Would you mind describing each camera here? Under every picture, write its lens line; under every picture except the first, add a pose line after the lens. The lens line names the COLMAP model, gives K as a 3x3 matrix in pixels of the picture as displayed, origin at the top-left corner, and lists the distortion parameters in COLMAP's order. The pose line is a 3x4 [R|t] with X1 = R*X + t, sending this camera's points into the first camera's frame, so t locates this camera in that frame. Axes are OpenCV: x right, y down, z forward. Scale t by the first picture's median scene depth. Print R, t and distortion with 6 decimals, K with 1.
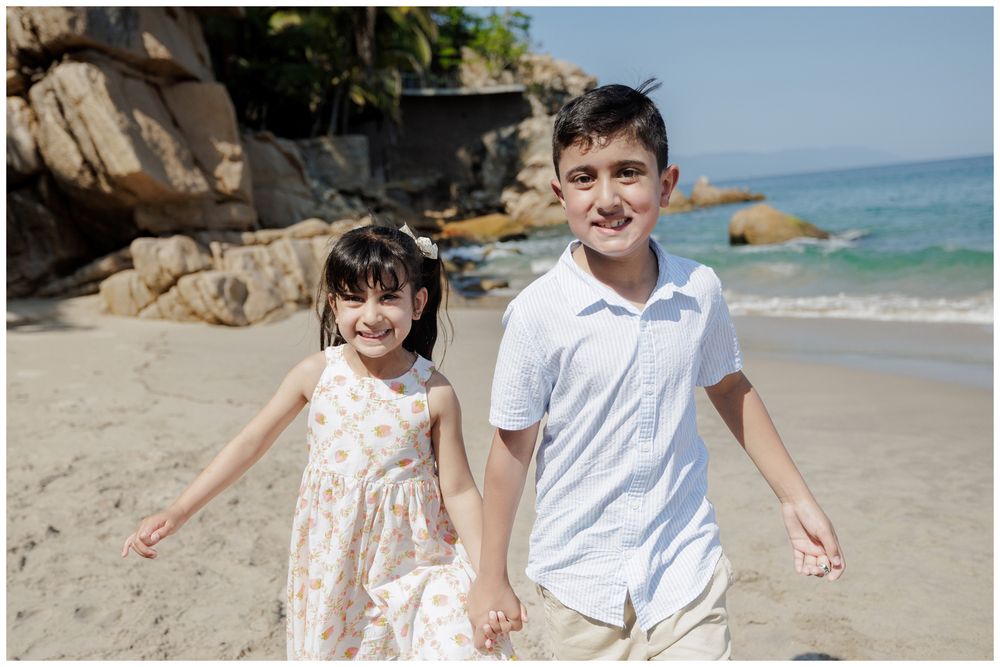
lens RADIAL K [[890.2, 0, 451.5], [0, 890.2, 285.1], [0, 0, 1]] dist [0.009461, 0.001698]
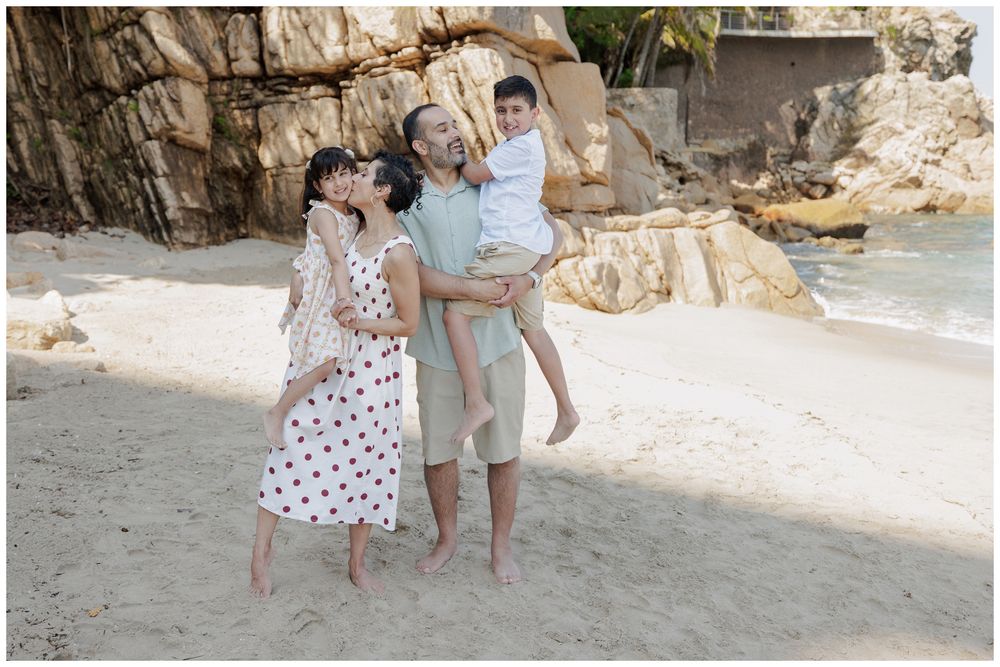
lens RADIAL K [[1144.1, 0, 483.5], [0, 1144.1, 285.2], [0, 0, 1]] dist [0.008802, -0.007072]
pose [[0.972163, 0.102274, -0.210807, -0.089658], [-0.097211, 0.994674, 0.034270, -0.013500], [0.213189, -0.012824, 0.976927, -0.283873]]
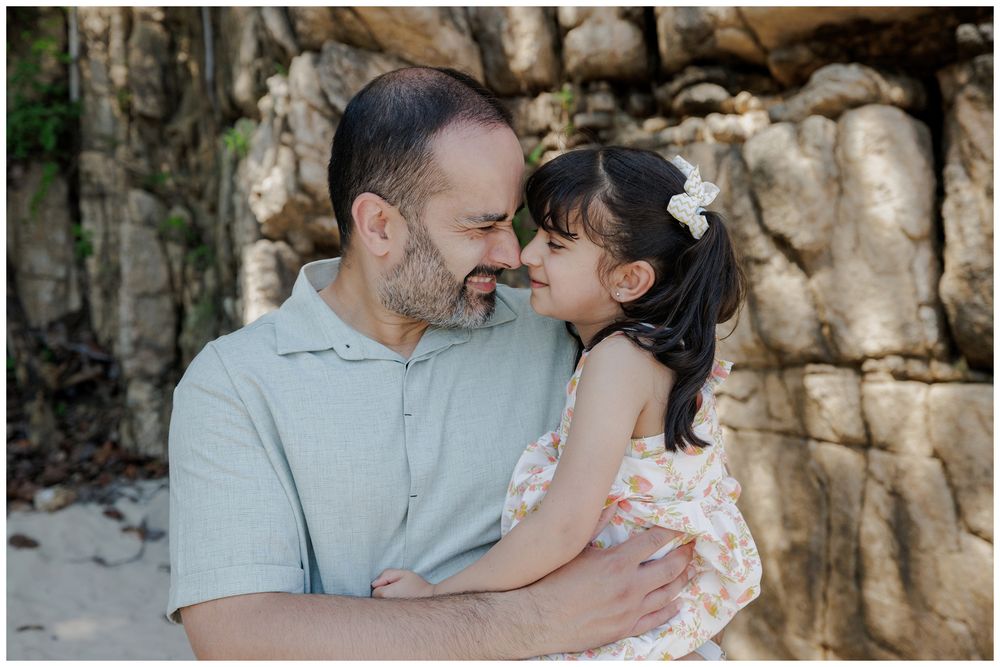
lens RADIAL K [[970.9, 0, 500.0], [0, 970.9, 333.5], [0, 0, 1]] dist [0.008679, 0.008495]
pose [[0.803451, 0.162673, -0.572716, -0.492921], [-0.197748, 0.980252, 0.001011, -0.084321], [0.561571, 0.112441, 0.819753, 0.714121]]
